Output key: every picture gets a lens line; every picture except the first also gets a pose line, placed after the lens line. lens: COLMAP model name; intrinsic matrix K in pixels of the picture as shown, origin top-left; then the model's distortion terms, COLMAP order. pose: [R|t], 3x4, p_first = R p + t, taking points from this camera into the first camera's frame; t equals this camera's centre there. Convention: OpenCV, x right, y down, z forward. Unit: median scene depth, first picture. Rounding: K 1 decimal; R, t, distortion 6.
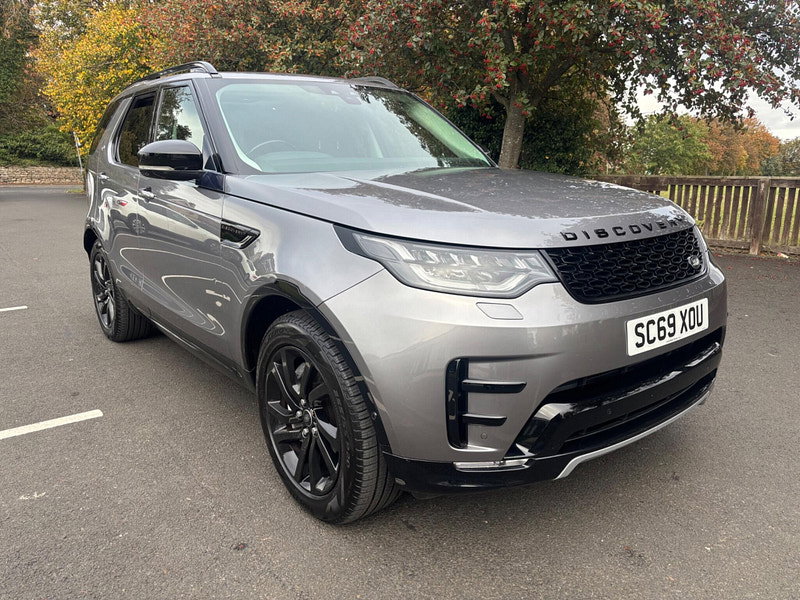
lens RADIAL K [[639.4, 0, 405.7], [0, 639.4, 301.8], [0, 0, 1]] dist [0.066812, -0.060341]
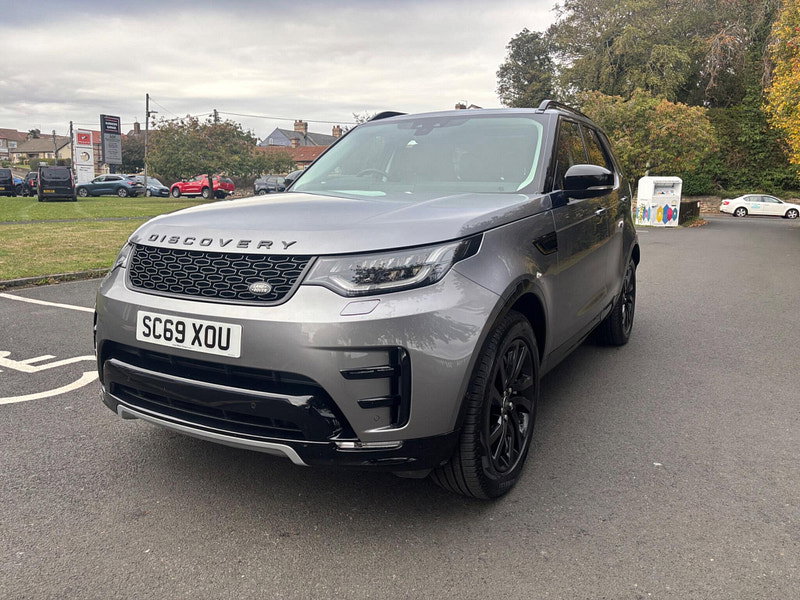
lens RADIAL K [[639.4, 0, 405.7], [0, 639.4, 301.8], [0, 0, 1]] dist [0.066812, -0.060341]
pose [[0.345959, 0.172939, -0.922174, 1.536628], [-0.218709, 0.970654, 0.099981, -0.202967], [0.912403, 0.167098, 0.373630, 0.947826]]
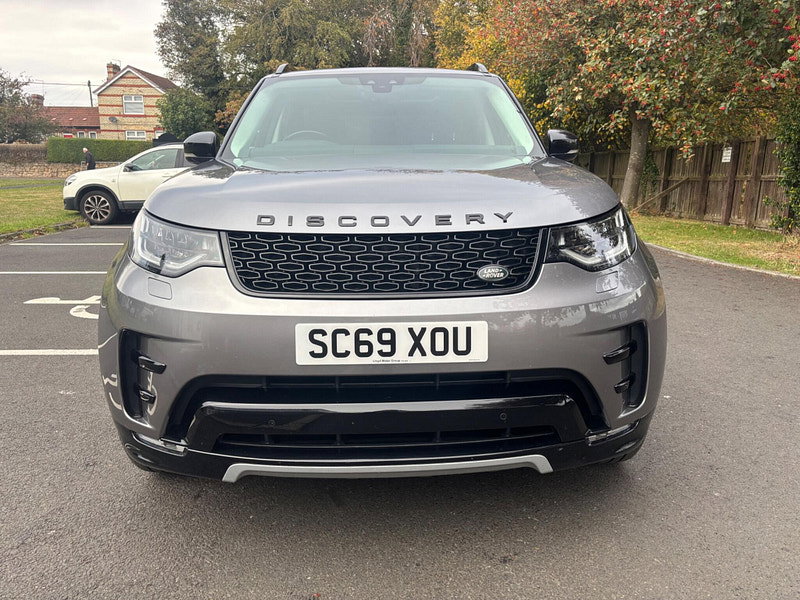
lens RADIAL K [[639.4, 0, 405.7], [0, 639.4, 301.8], [0, 0, 1]] dist [0.066812, -0.060341]
pose [[0.790800, 0.133298, -0.597383, 0.913238], [-0.137224, 0.989764, 0.039199, -0.048905], [0.596493, 0.050977, 0.800997, 0.379256]]
